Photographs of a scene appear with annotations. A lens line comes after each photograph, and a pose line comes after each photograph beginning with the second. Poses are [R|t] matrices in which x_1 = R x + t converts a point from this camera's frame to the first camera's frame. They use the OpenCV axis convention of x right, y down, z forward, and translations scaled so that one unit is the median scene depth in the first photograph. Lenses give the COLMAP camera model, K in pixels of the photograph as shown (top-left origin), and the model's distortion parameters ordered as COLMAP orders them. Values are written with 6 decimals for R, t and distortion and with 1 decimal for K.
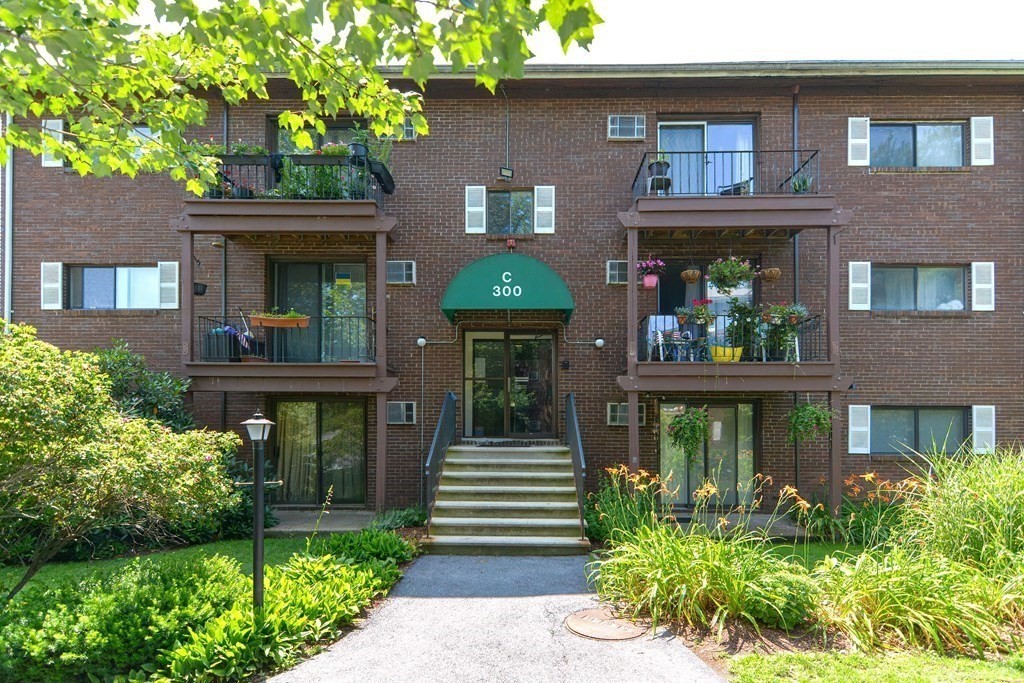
lens RADIAL K [[504.2, 0, 510.5], [0, 504.2, 344.7], [0, 0, 1]] dist [0.003469, -0.000381]
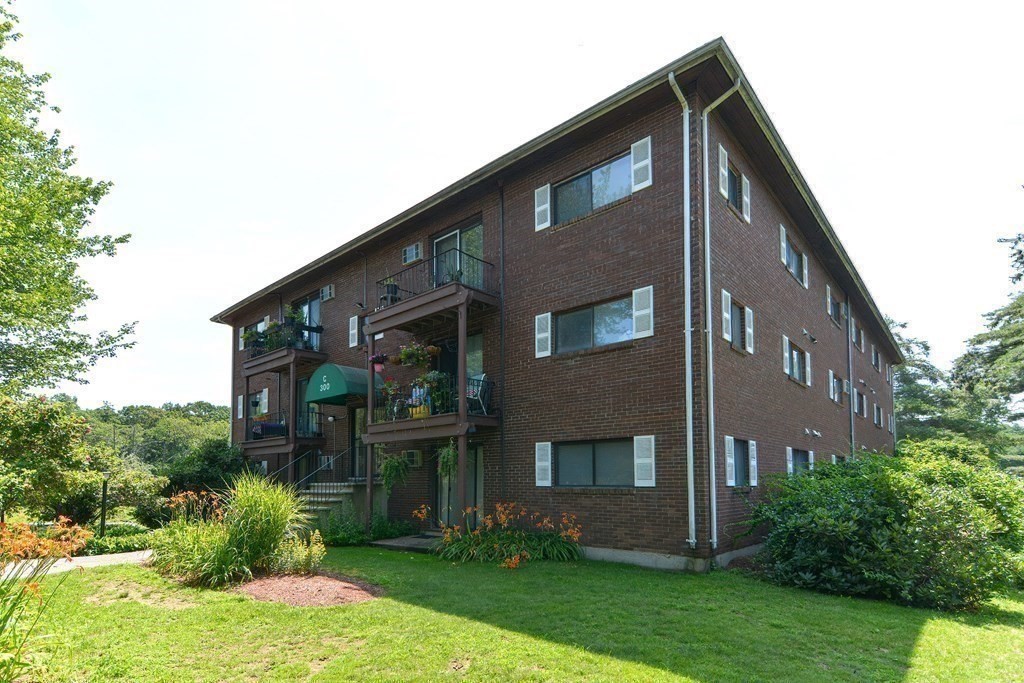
lens RADIAL K [[504.2, 0, 510.5], [0, 504.2, 344.7], [0, 0, 1]] dist [0.003469, -0.000381]
pose [[0.765896, -0.176565, -0.618246, 1.312098], [0.125356, 0.984109, -0.125758, 0.036090], [0.630626, 0.018816, 0.775859, 0.080192]]
